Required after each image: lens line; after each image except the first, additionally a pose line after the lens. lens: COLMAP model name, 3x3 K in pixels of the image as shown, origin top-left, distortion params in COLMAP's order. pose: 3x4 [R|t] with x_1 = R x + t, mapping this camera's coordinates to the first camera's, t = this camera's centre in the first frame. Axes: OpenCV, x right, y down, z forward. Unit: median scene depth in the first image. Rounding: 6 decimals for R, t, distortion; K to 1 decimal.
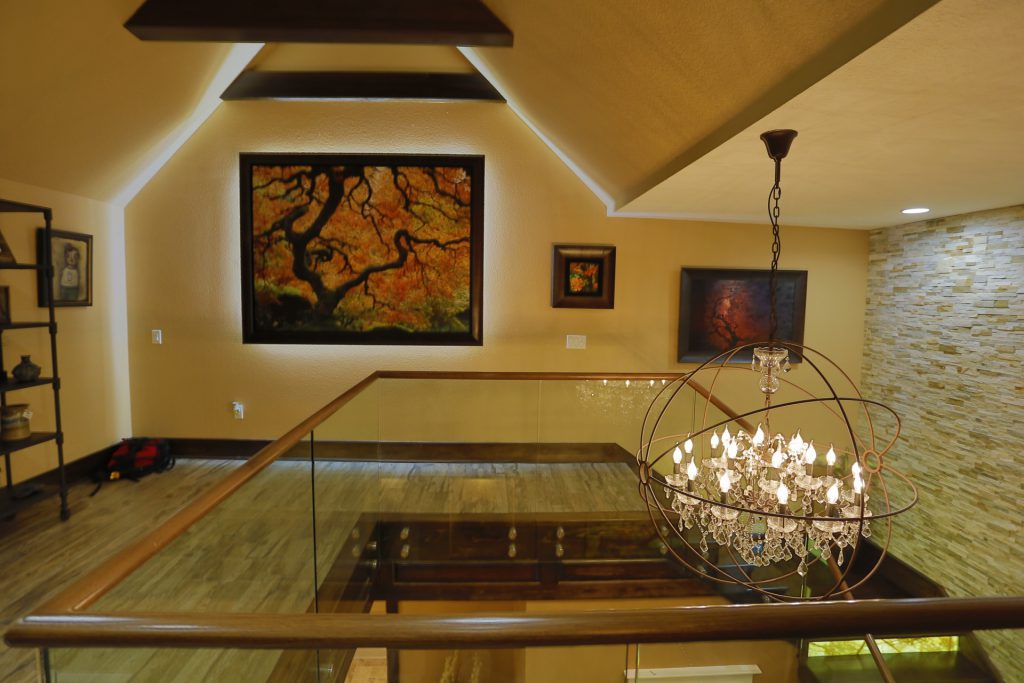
lens RADIAL K [[536.8, 0, 511.9], [0, 536.8, 336.2], [0, 0, 1]] dist [-0.075804, 0.031204]
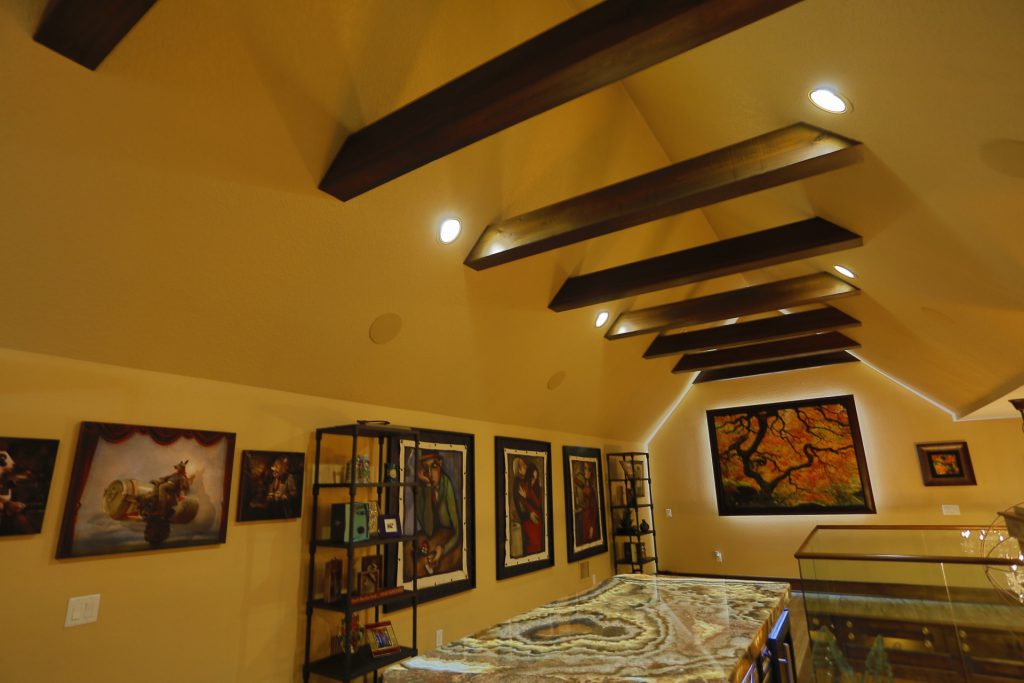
lens RADIAL K [[536.8, 0, 501.5], [0, 536.8, 328.0], [0, 0, 1]] dist [-0.075804, 0.031204]
pose [[0.808325, -0.199817, -0.553791, 0.004861], [-0.008699, 0.936486, -0.350597, 0.049513], [0.588673, 0.288214, 0.755247, -0.951069]]
